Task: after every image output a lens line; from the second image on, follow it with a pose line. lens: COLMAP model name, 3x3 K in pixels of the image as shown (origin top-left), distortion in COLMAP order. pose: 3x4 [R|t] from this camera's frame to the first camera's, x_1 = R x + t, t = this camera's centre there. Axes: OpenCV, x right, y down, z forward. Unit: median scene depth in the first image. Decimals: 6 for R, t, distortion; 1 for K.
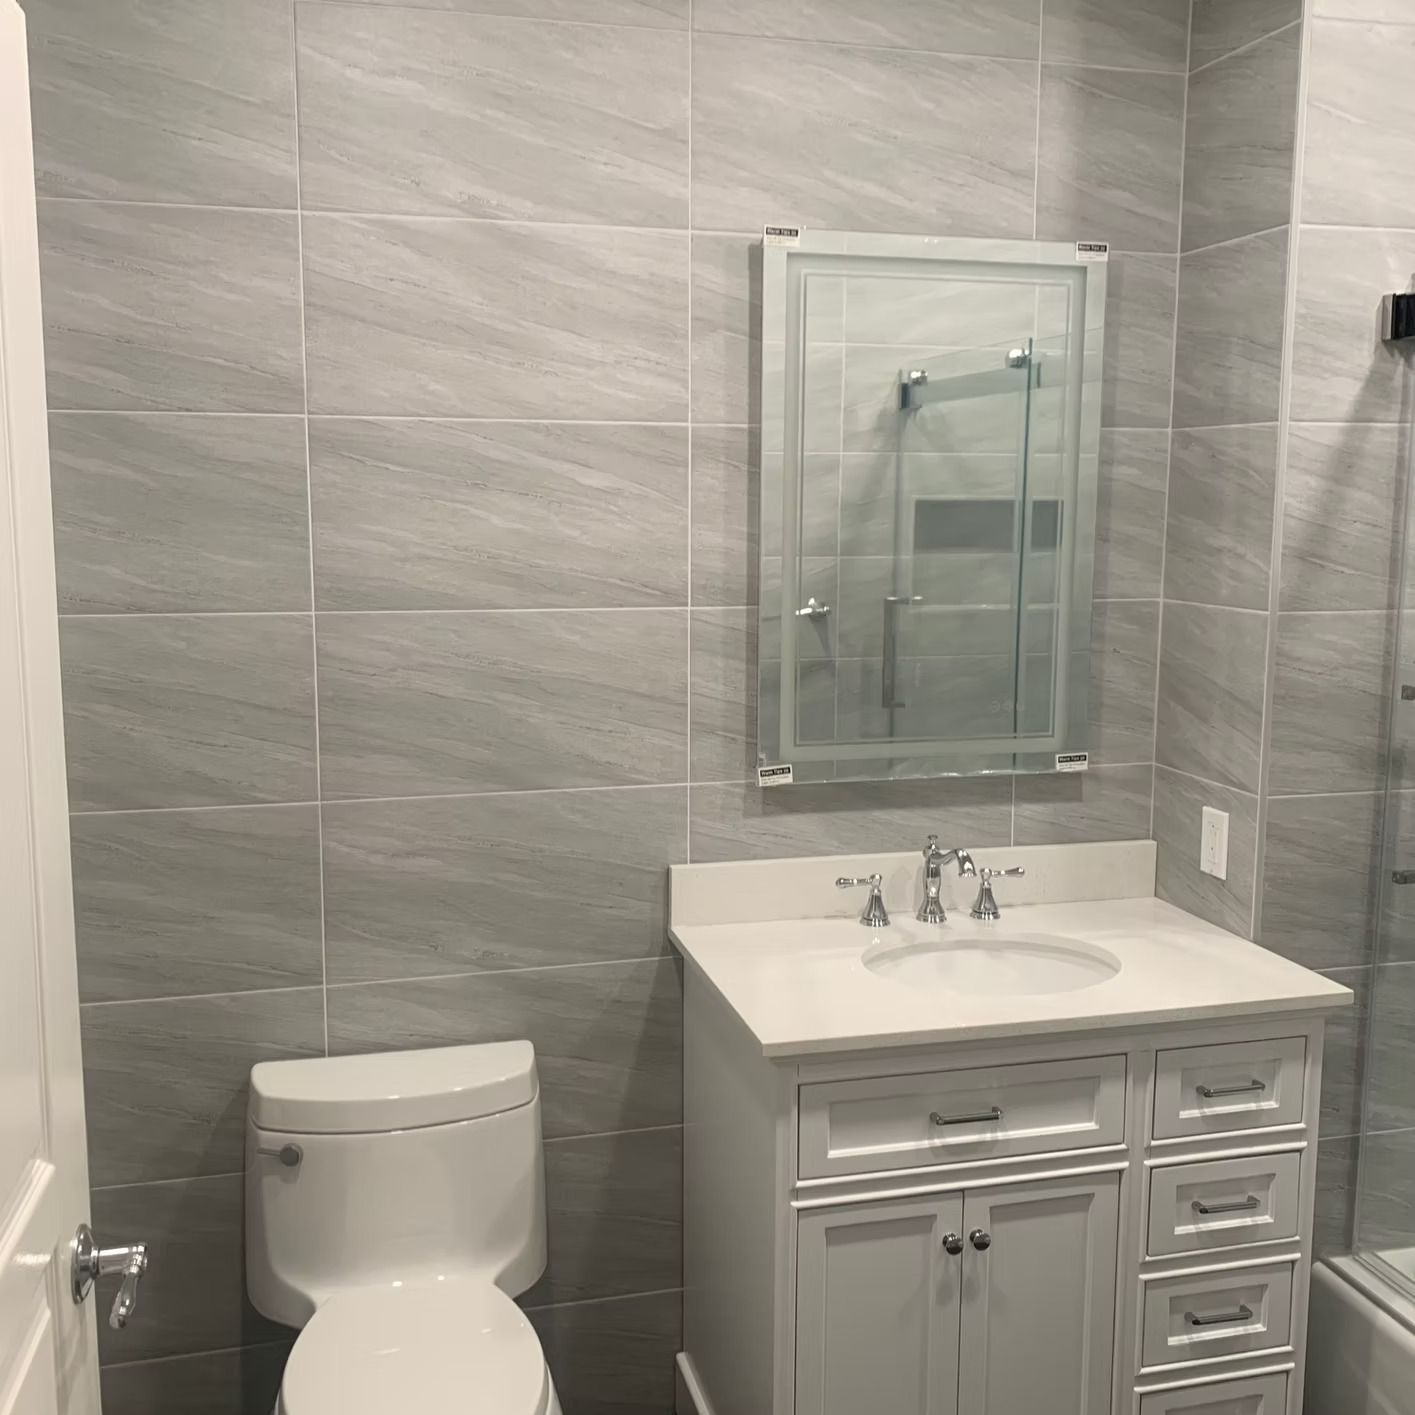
lens RADIAL K [[1464.7, 0, 685.9], [0, 1464.7, 707.2], [0, 0, 1]] dist [-0.011085, 0.007127]
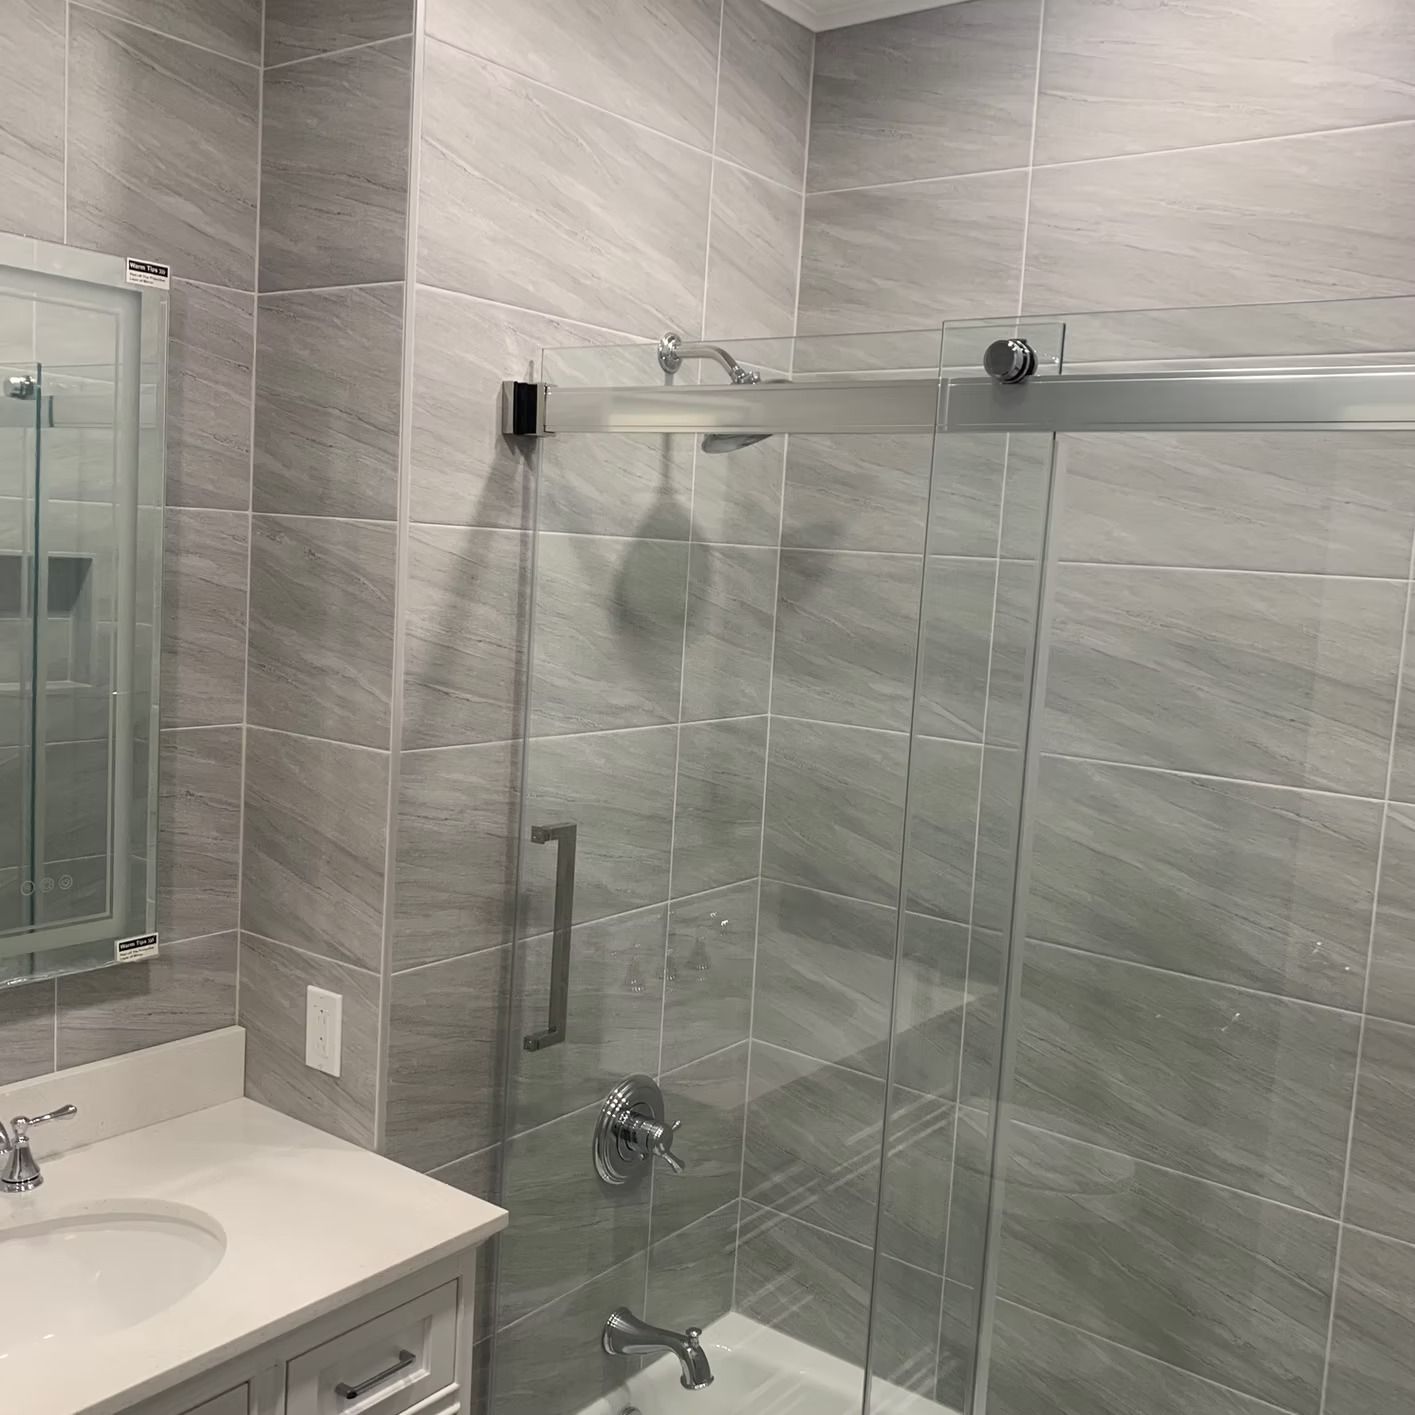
lens RADIAL K [[1459.5, 0, 707.4], [0, 1459.5, 700.5], [0, 0, 1]] dist [0.125355, -0.305410]
pose [[0.777318, -0.022744, 0.628697, 0.019912], [0.033092, 0.999441, -0.004759, -0.081320], [-0.628237, 0.024504, 0.777636, 0.240880]]
